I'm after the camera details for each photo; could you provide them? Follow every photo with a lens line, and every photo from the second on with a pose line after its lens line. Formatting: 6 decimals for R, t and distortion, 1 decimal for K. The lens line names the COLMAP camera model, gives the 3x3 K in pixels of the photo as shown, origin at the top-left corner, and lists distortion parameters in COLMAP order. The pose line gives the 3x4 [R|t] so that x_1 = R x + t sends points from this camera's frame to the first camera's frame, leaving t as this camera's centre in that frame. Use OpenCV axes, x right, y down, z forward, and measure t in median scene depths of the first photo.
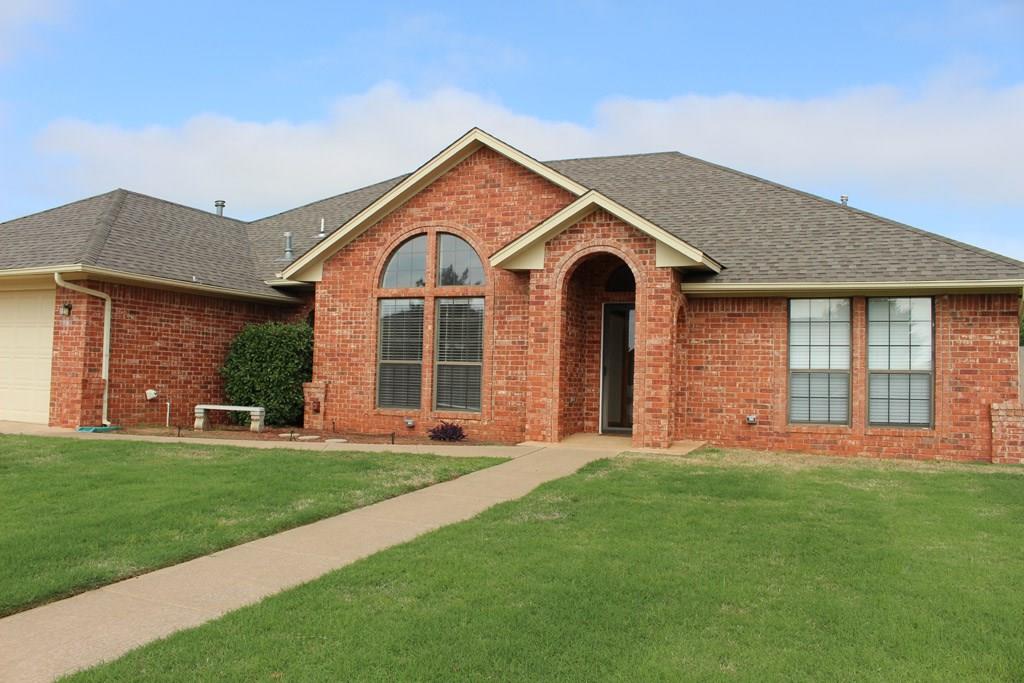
lens RADIAL K [[912.2, 0, 507.8], [0, 912.2, 339.7], [0, 0, 1]] dist [-0.130840, 0.073024]
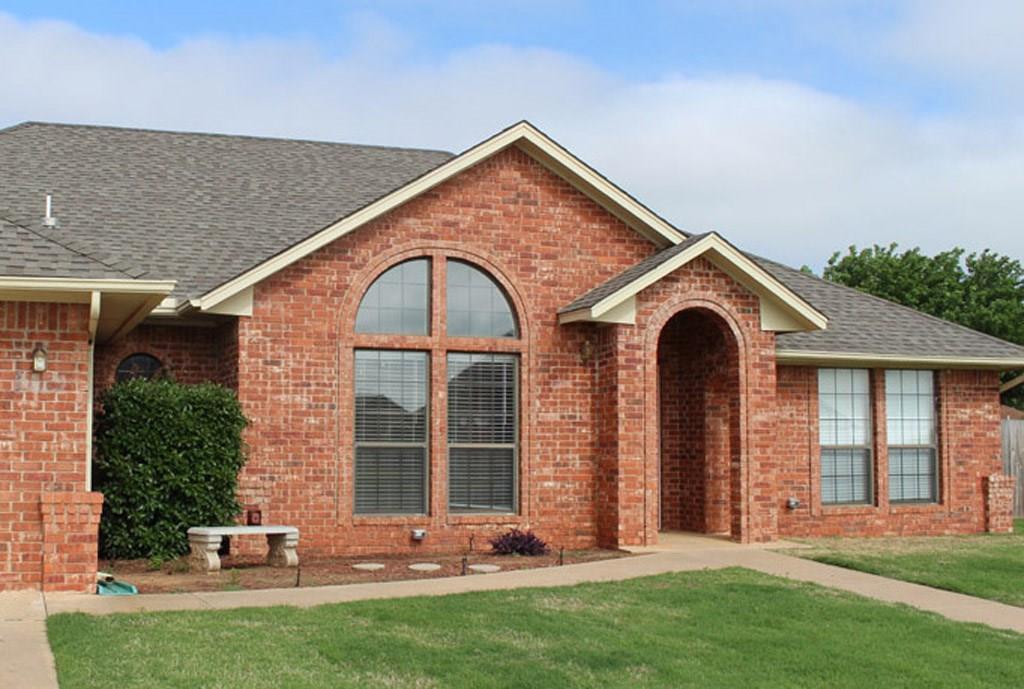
lens RADIAL K [[1378.6, 0, 506.2], [0, 1378.6, 348.7], [0, 0, 1]] dist [-0.094948, 0.000000]
pose [[0.700900, 0.028313, 0.712698, -0.837611], [-0.017034, 0.999591, -0.022958, -0.026072], [-0.713056, 0.003951, 0.701096, 0.239970]]
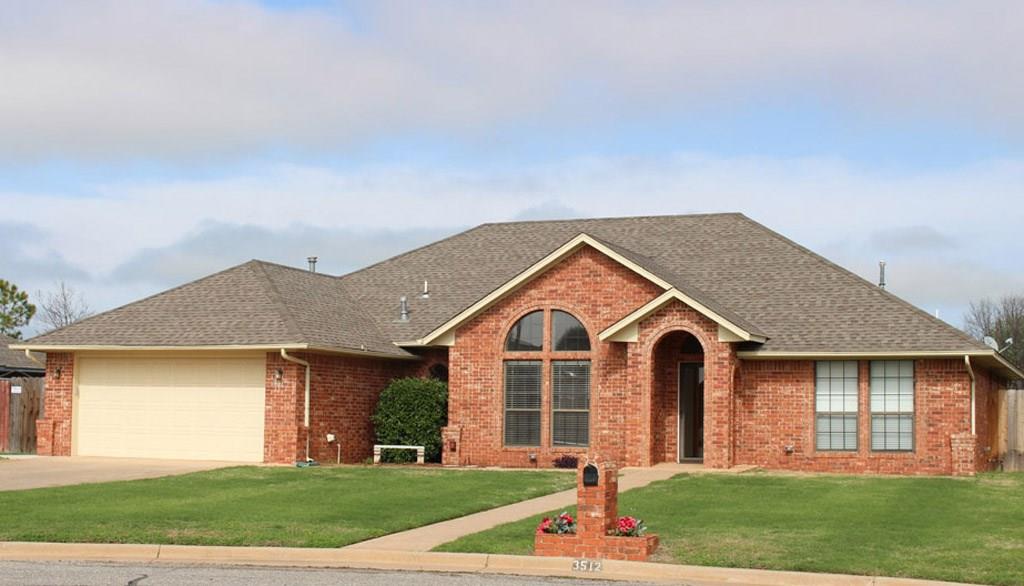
lens RADIAL K [[1743.3, 0, 515.1], [0, 1743.3, 297.3], [0, 0, 1]] dist [-0.052052, 0.000000]
pose [[0.999466, -0.011057, 0.030734, -0.216606], [0.011938, 0.999519, -0.028631, -0.068226], [-0.030402, 0.028982, 0.999117, -1.563808]]
